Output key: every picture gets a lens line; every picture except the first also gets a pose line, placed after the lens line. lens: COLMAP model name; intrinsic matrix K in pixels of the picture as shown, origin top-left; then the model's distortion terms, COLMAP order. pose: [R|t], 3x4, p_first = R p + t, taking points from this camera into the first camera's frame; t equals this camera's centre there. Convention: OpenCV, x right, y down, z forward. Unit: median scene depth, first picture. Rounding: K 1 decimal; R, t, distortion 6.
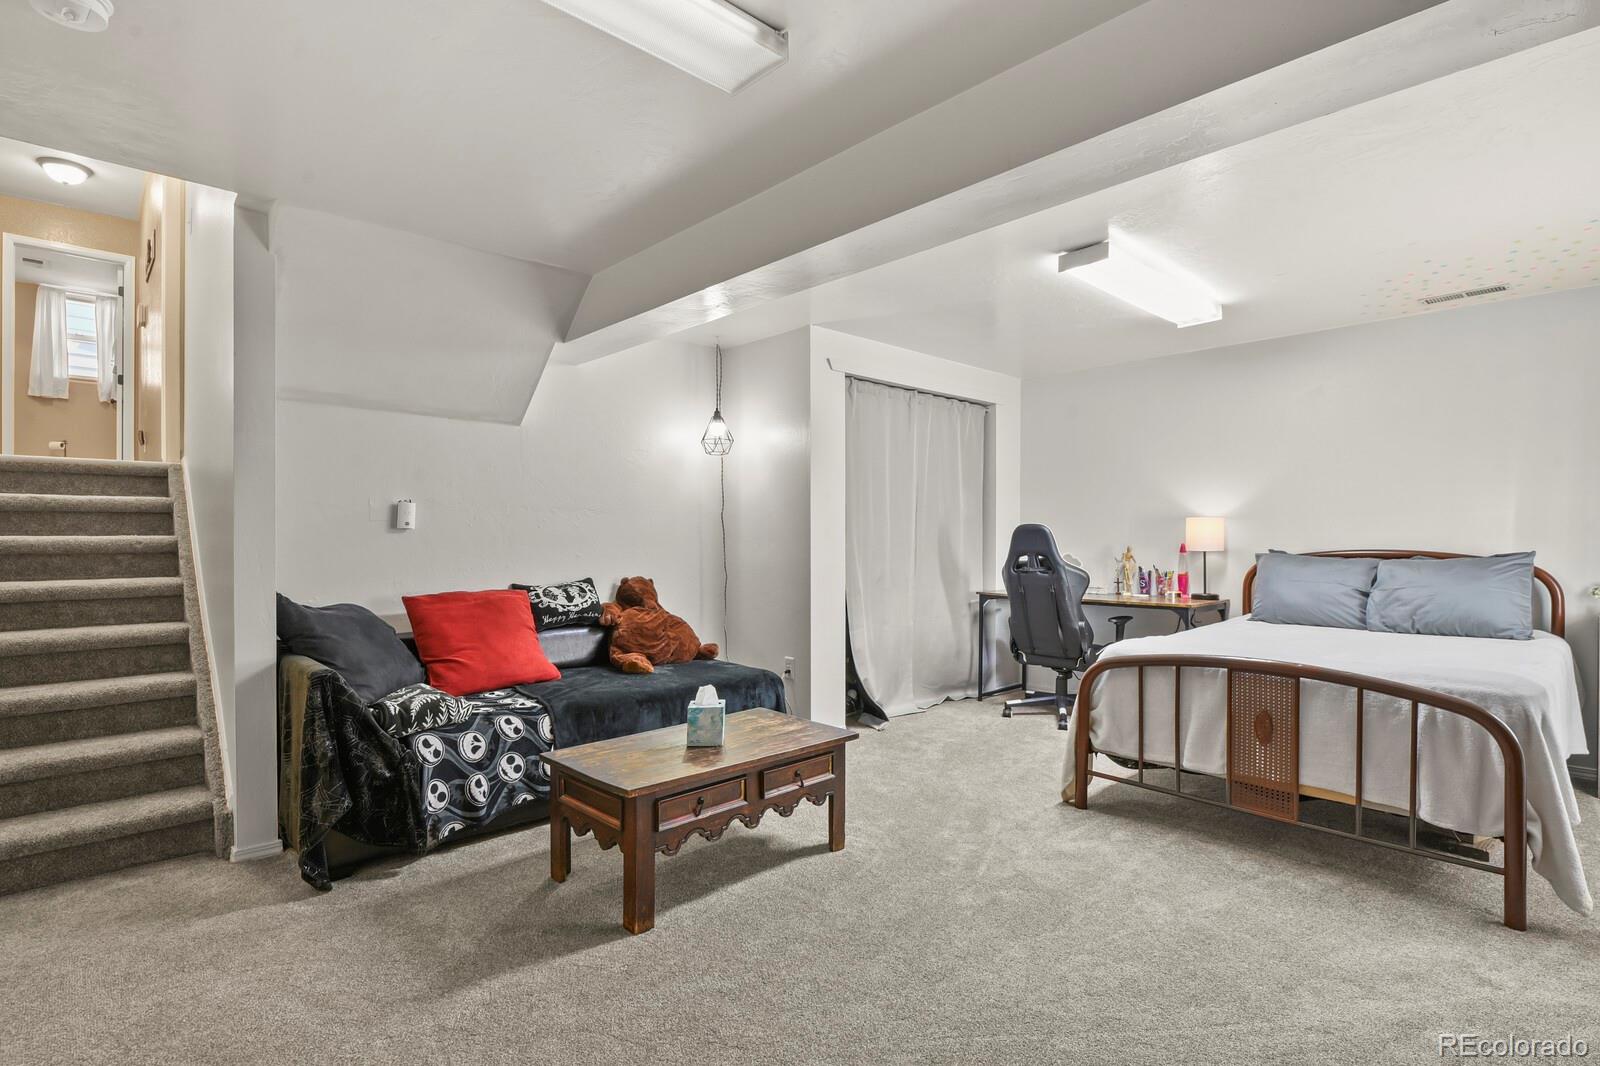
lens RADIAL K [[776.3, 0, 795.0], [0, 776.3, 540.4], [0, 0, 1]] dist [-0.003667, -0.000006]
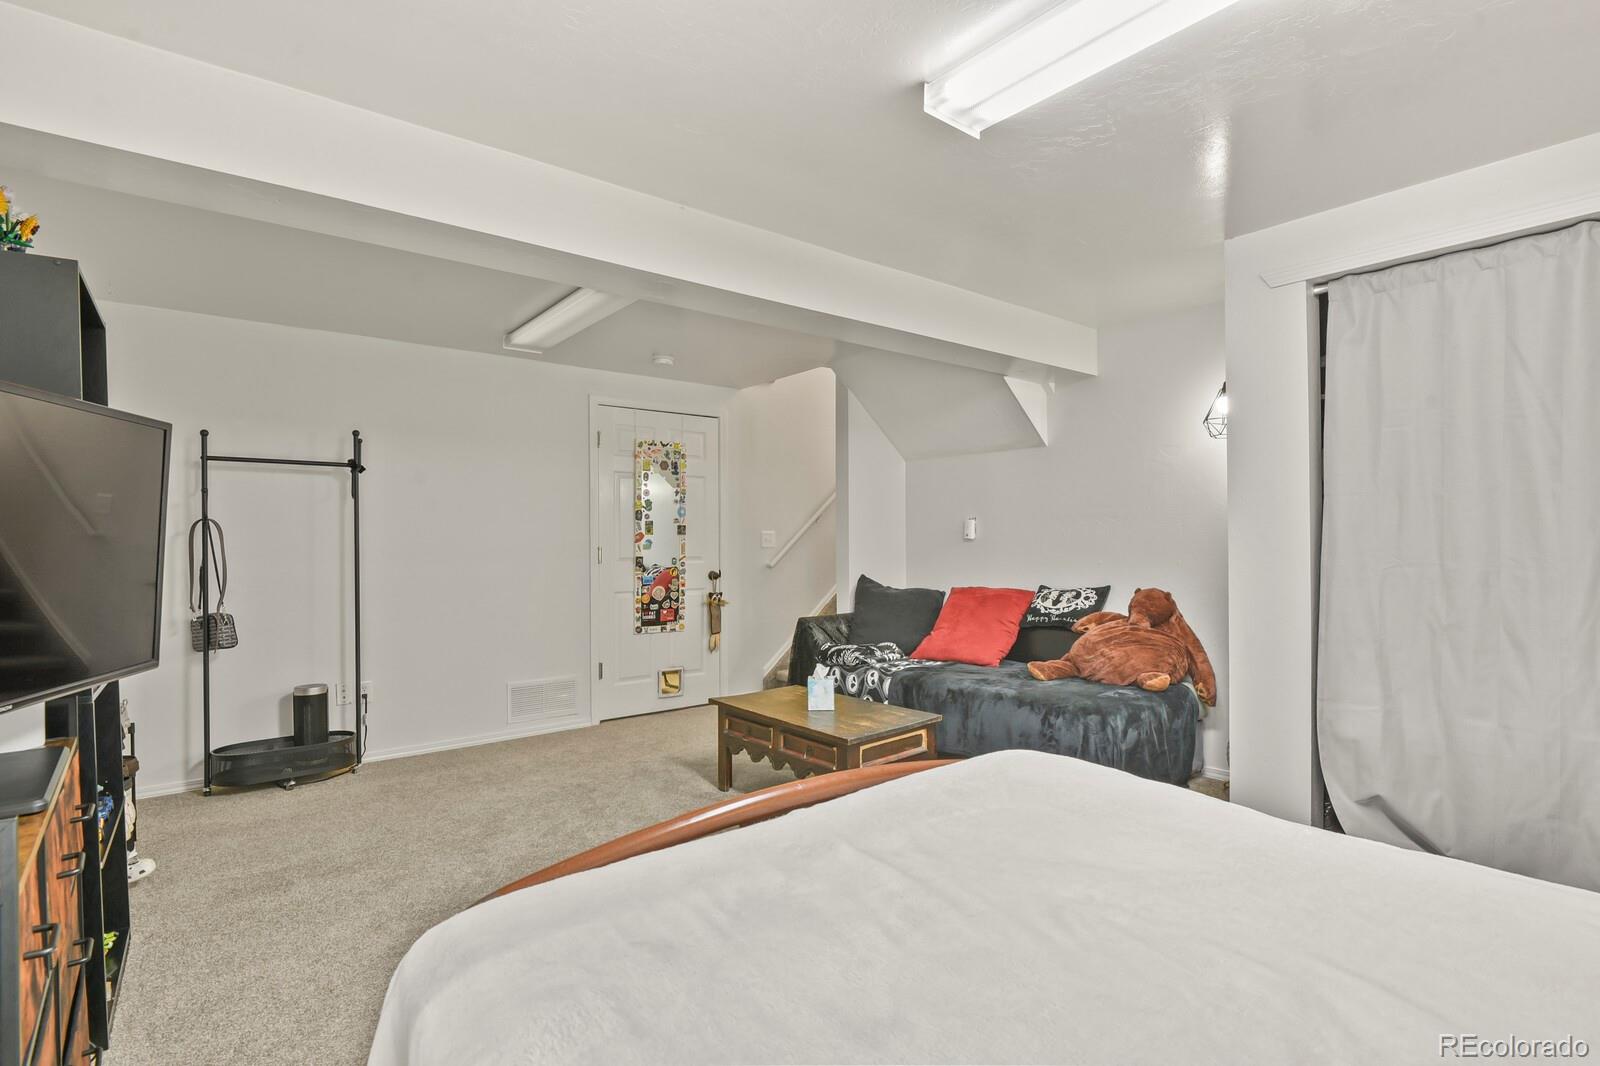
lens RADIAL K [[776.3, 0, 803.5], [0, 776.3, 539.1], [0, 0, 1]] dist [-0.003667, -0.000006]
pose [[-0.075167, 0.000691, -0.997171, 1.125254], [0.002704, 0.999996, 0.000490, -0.018555], [0.997167, -0.002660, -0.075169, 1.033236]]
